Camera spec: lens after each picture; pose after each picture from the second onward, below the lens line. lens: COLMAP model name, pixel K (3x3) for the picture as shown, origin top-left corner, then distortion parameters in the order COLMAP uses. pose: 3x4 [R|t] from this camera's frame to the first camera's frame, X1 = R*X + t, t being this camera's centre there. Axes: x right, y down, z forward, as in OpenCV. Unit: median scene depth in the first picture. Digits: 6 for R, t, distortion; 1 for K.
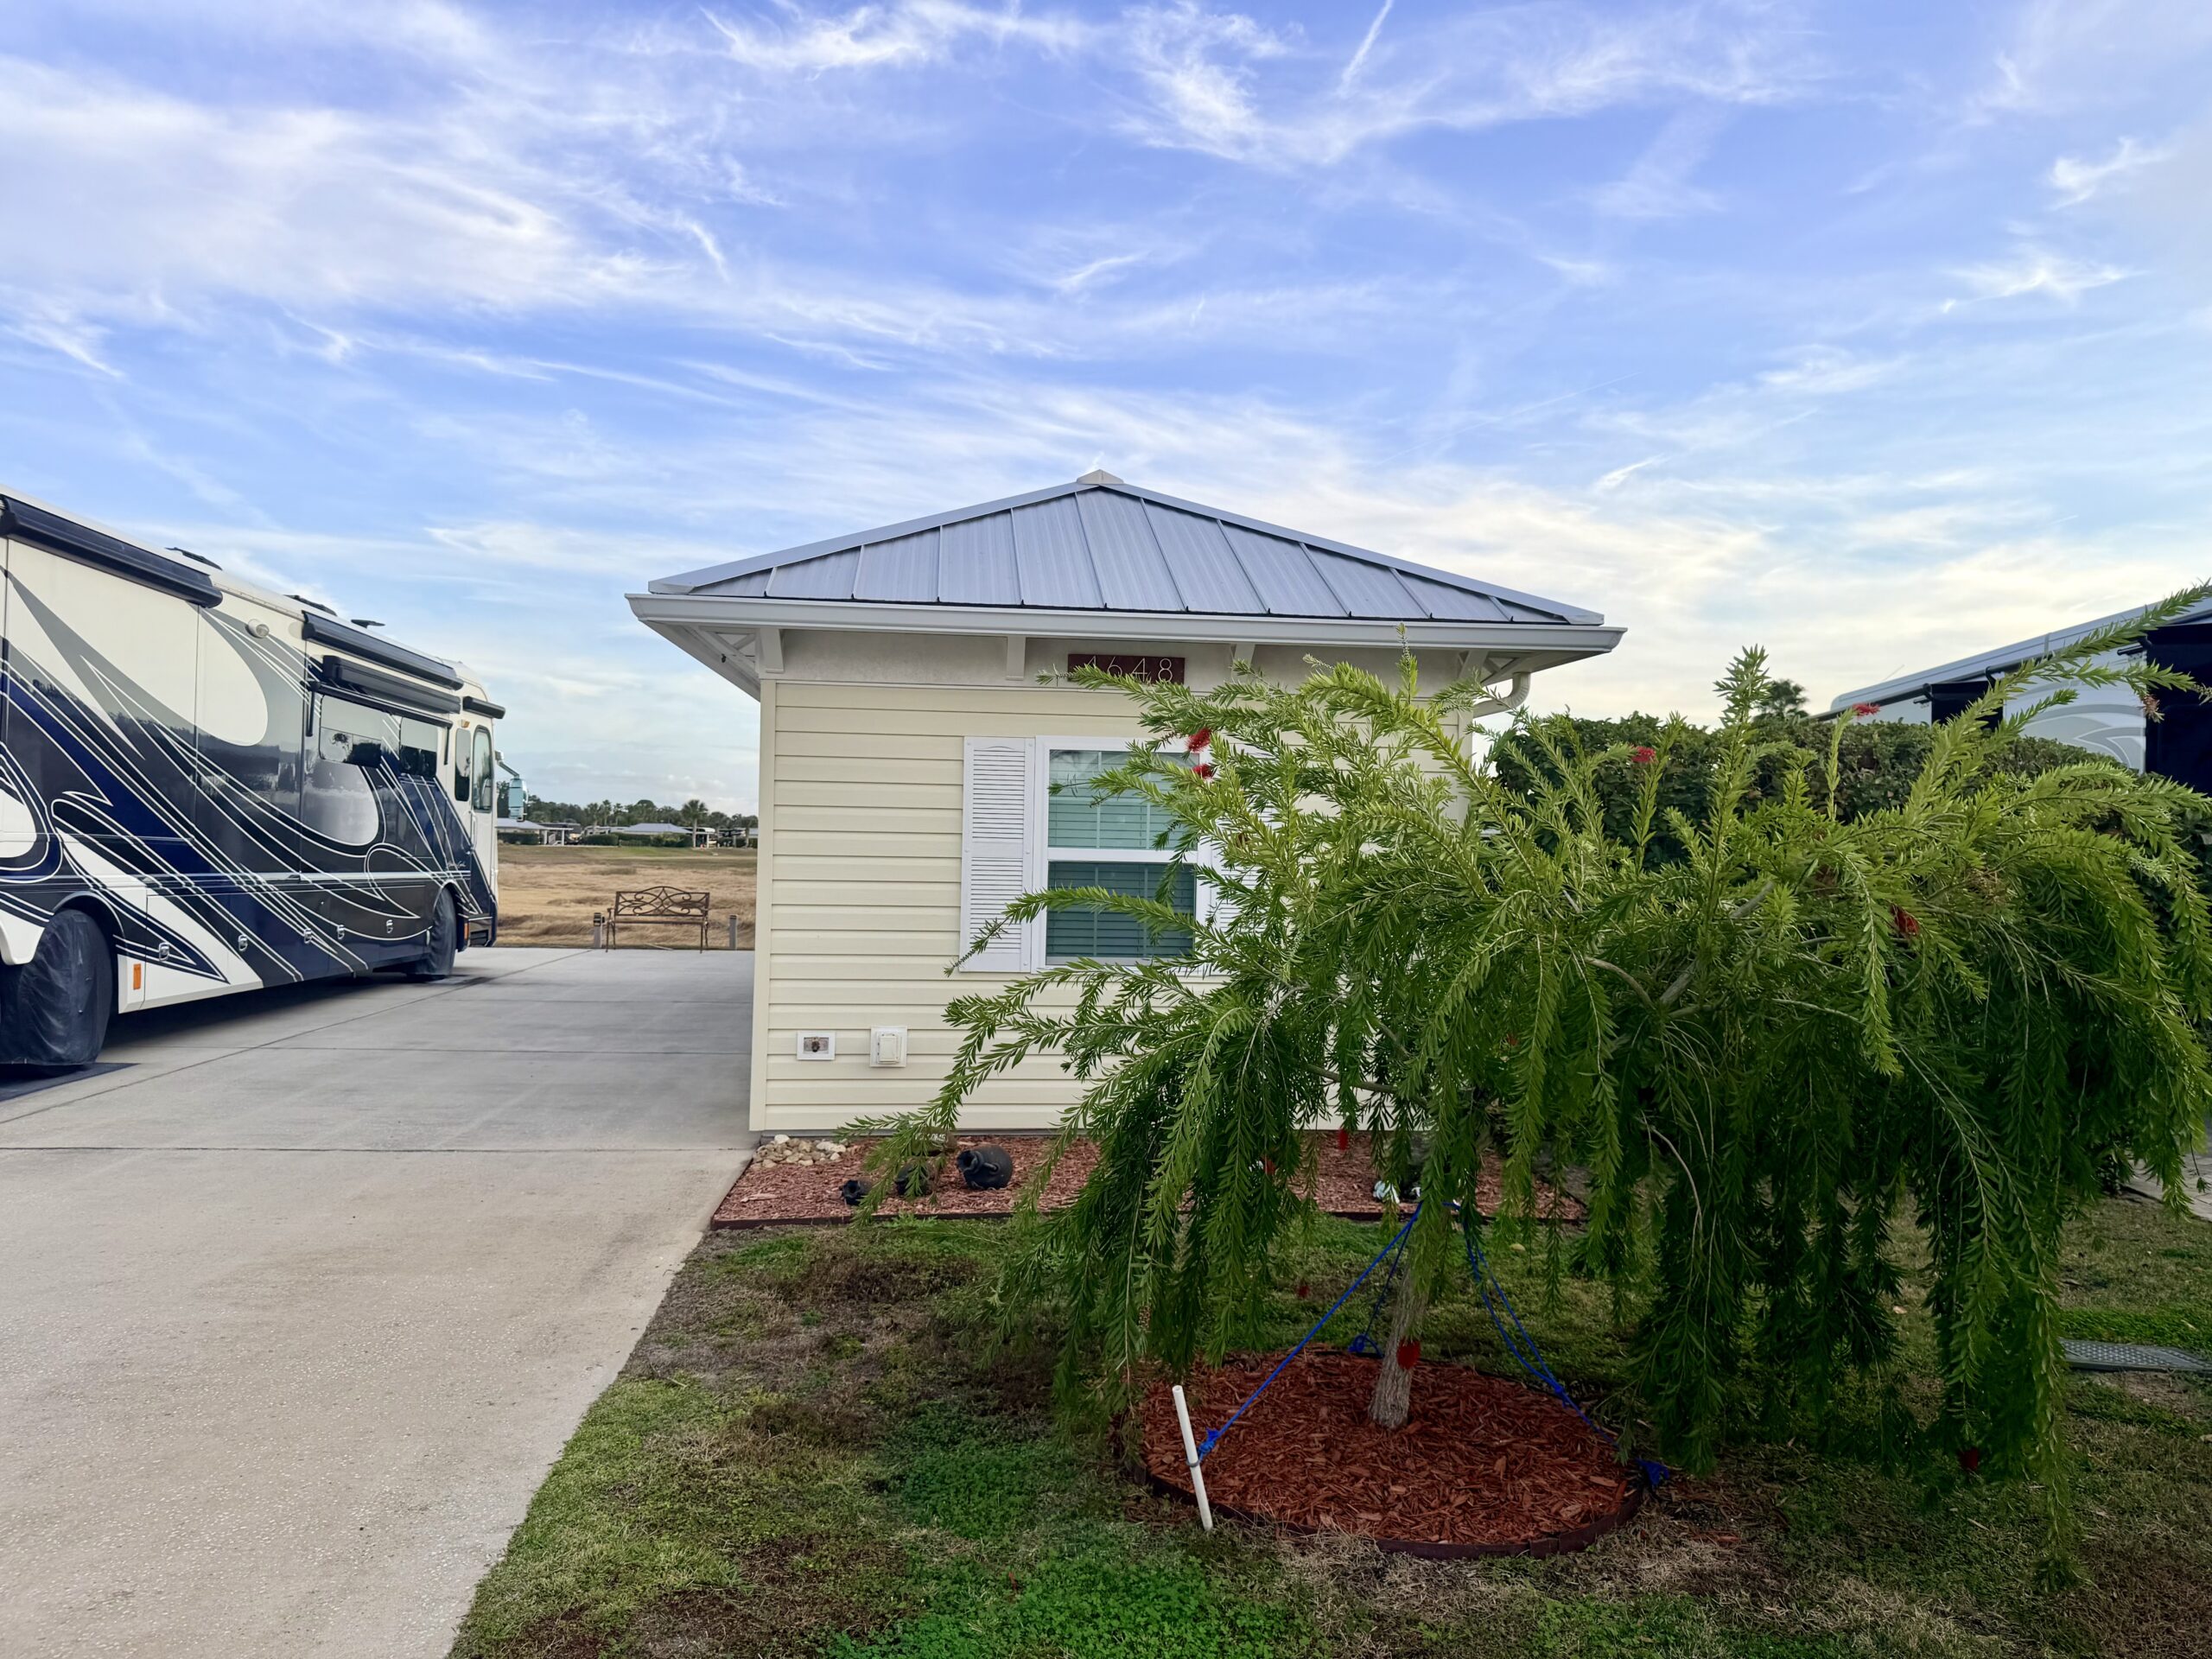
lens RADIAL K [[1559.4, 0, 1147.3], [0, 1559.4, 818.2], [0, 0, 1]] dist [0.065174, -0.073070]
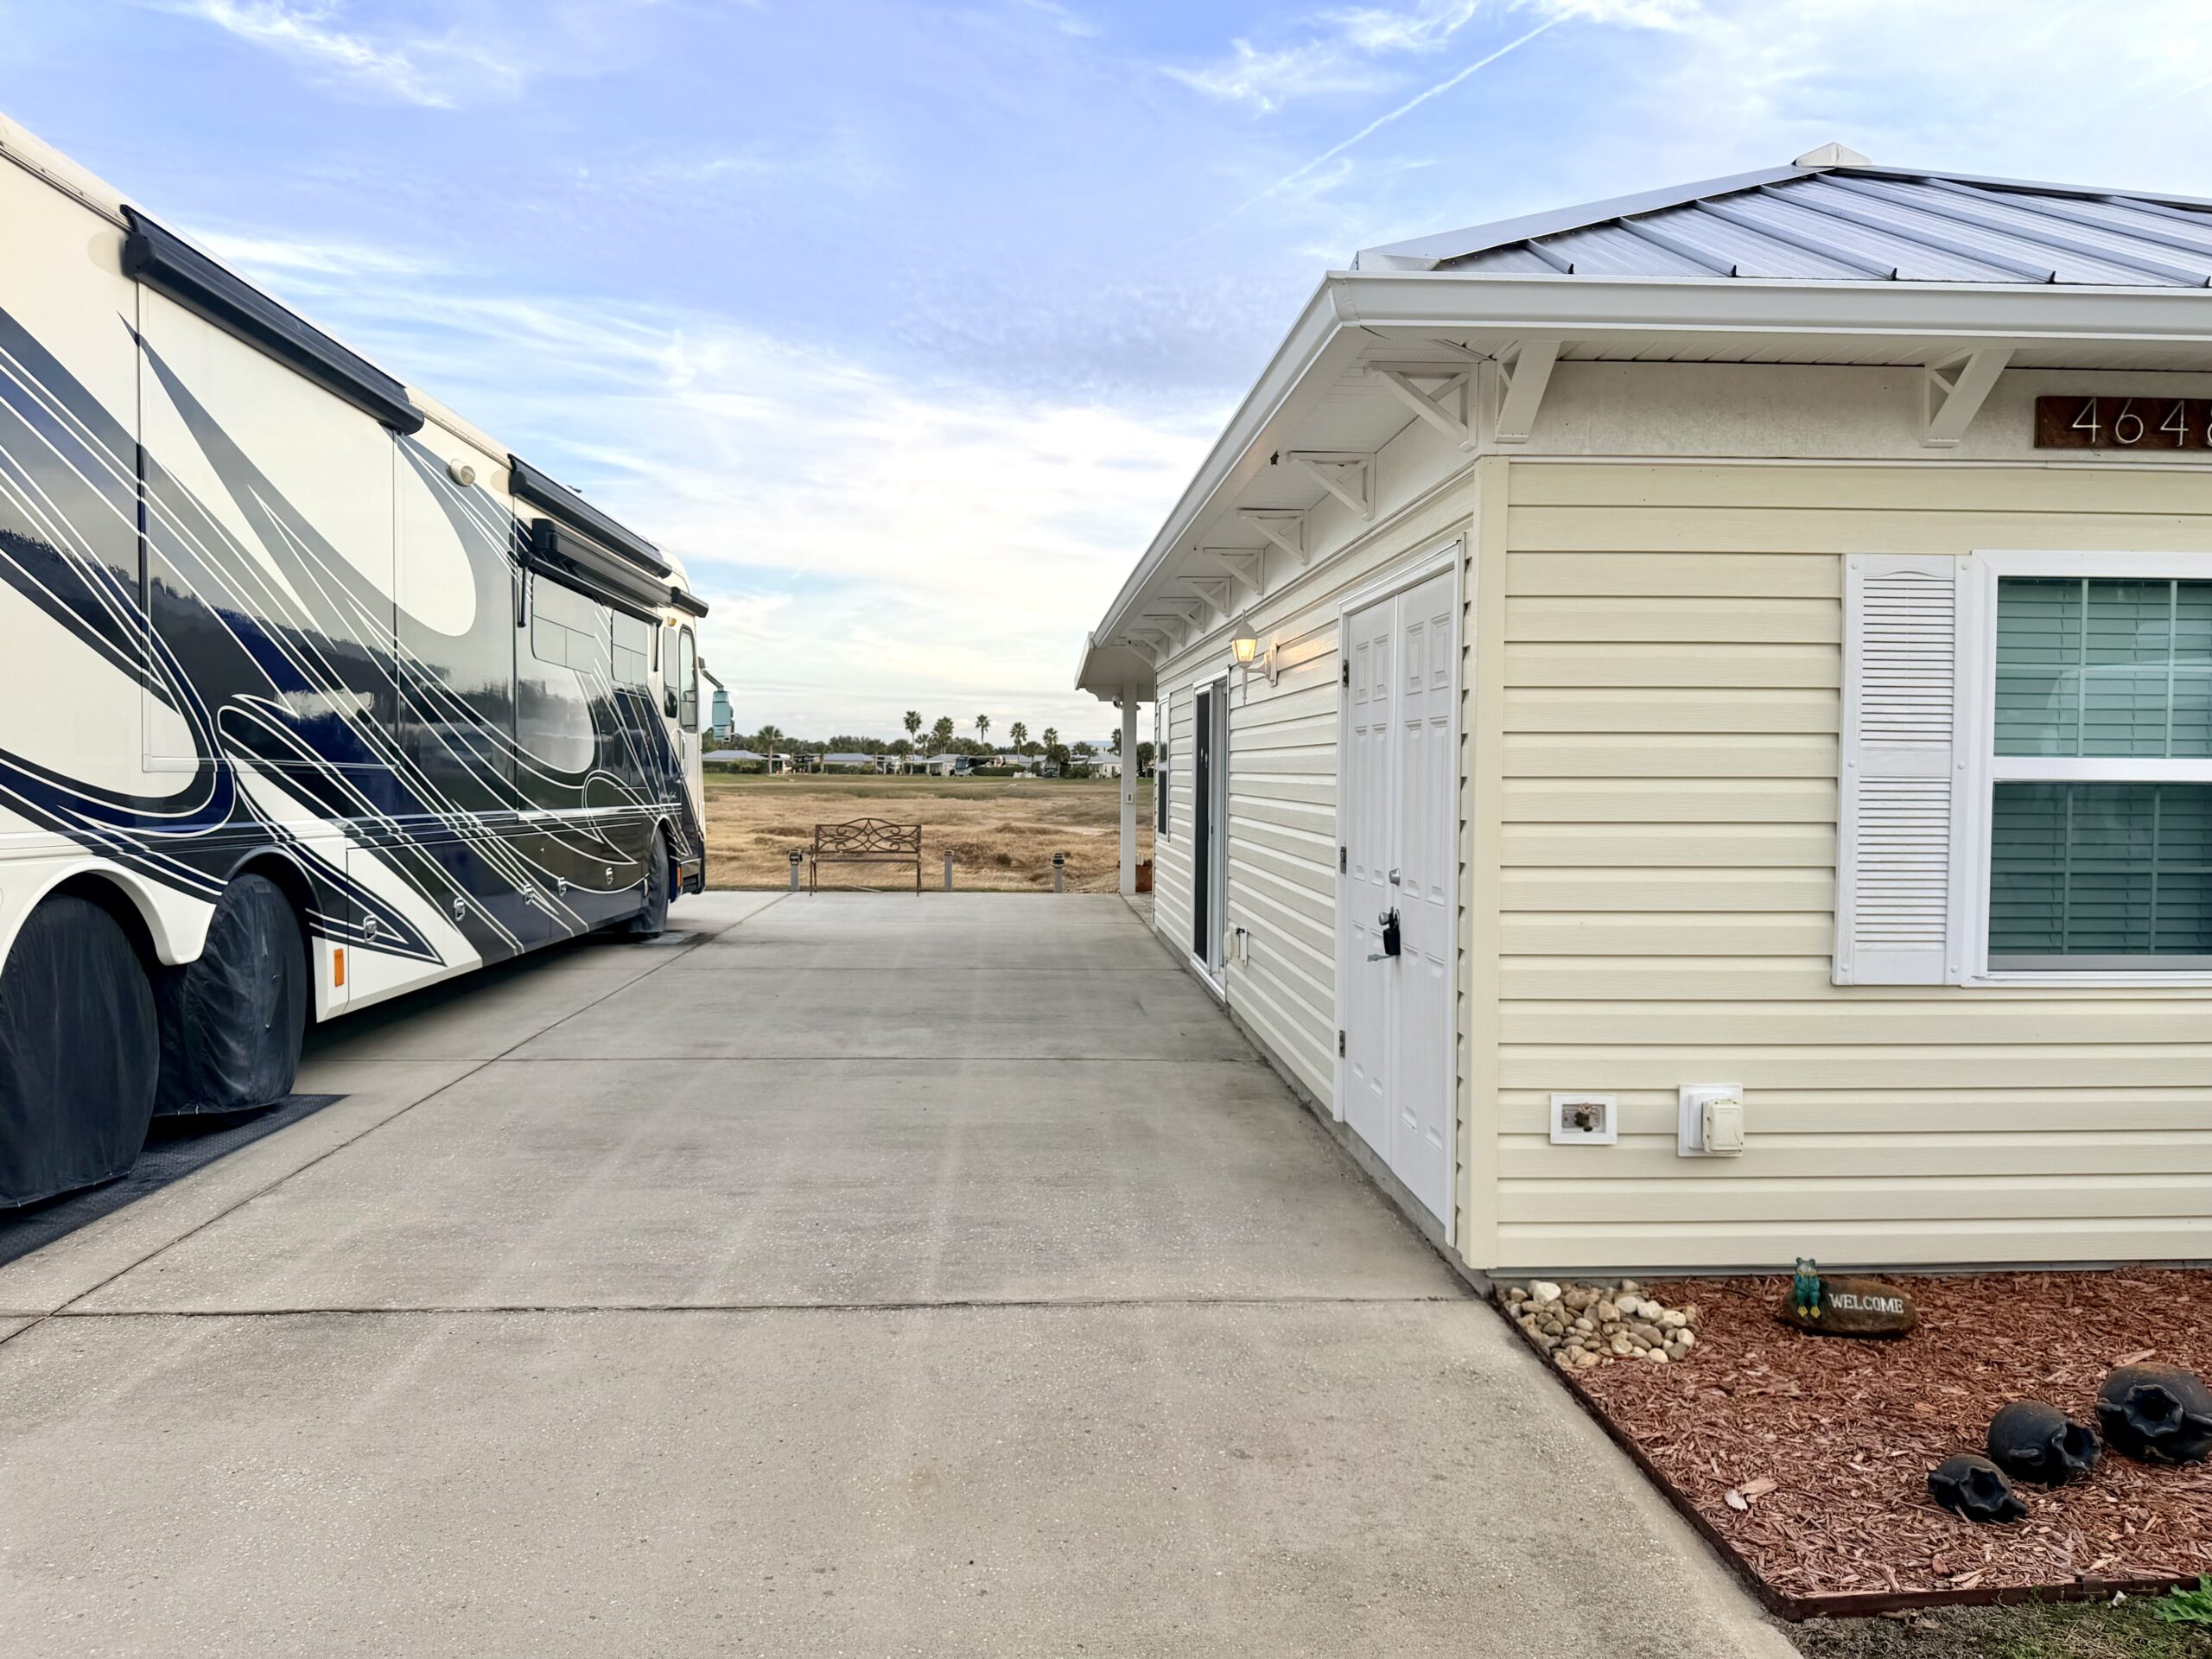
lens RADIAL K [[1559.4, 0, 1105.1], [0, 1559.4, 810.0], [0, 0, 1]] dist [0.065174, -0.073070]
pose [[0.998405, -0.012150, -0.055131, -0.258812], [0.014545, 0.998959, 0.043239, 0.007141], [0.054549, -0.043972, 0.997542, 0.327119]]
